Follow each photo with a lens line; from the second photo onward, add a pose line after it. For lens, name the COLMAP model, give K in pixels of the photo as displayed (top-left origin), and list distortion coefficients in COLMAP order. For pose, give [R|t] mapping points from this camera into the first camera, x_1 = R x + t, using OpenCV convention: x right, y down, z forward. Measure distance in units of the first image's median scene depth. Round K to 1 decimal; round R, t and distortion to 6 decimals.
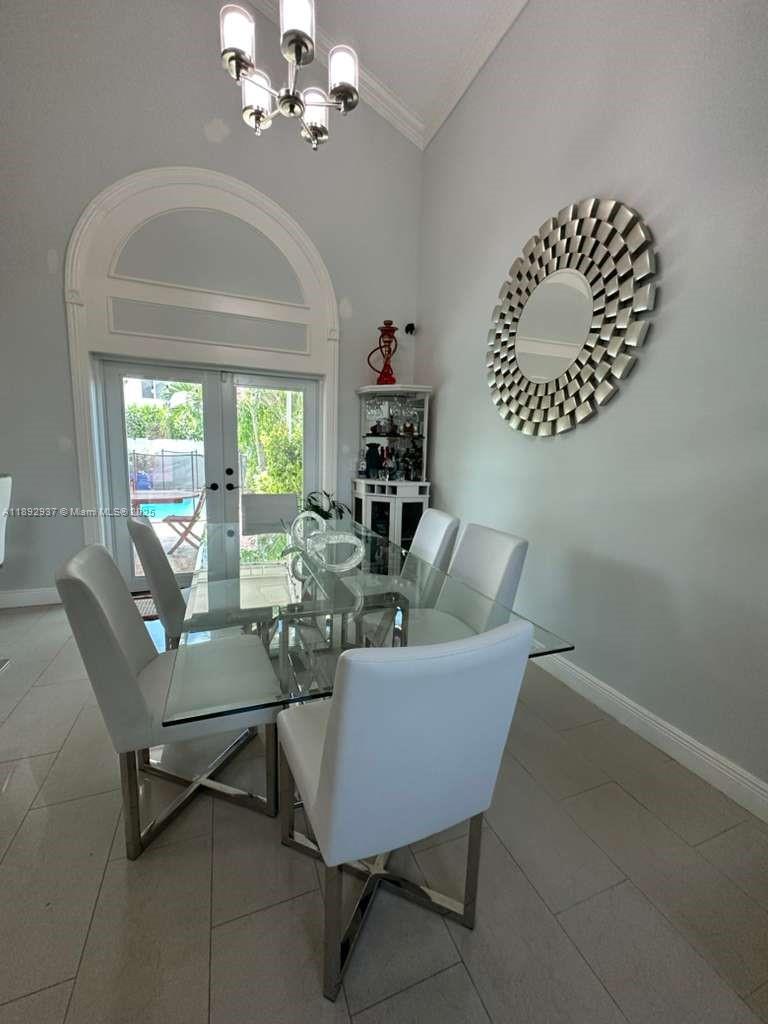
lens RADIAL K [[403.5, 0, 379.8], [0, 403.5, 511.6], [0, 0, 1]] dist [-0.000802, -0.000332]
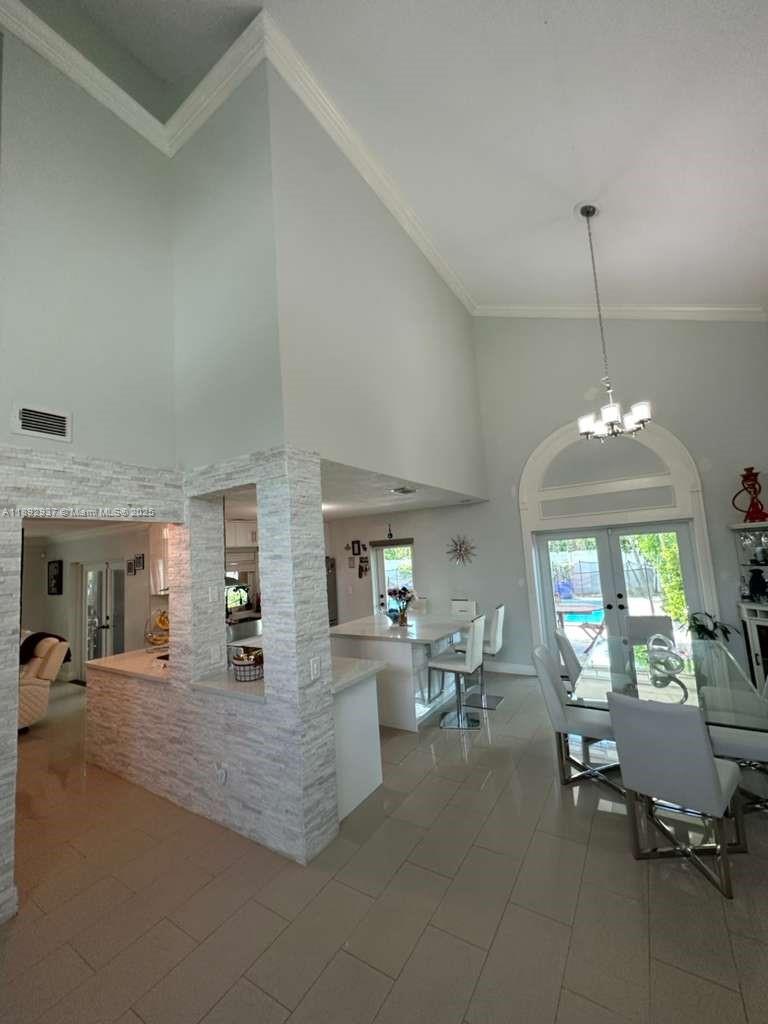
lens RADIAL K [[403.5, 0, 384.1], [0, 403.5, 515.6], [0, 0, 1]] dist [-0.000802, -0.000332]
pose [[0.579710, -0.148640, -0.801151, 0.322084], [-0.037200, 0.977368, -0.208252, -0.050885], [0.813973, 0.150528, 0.561060, -0.502499]]
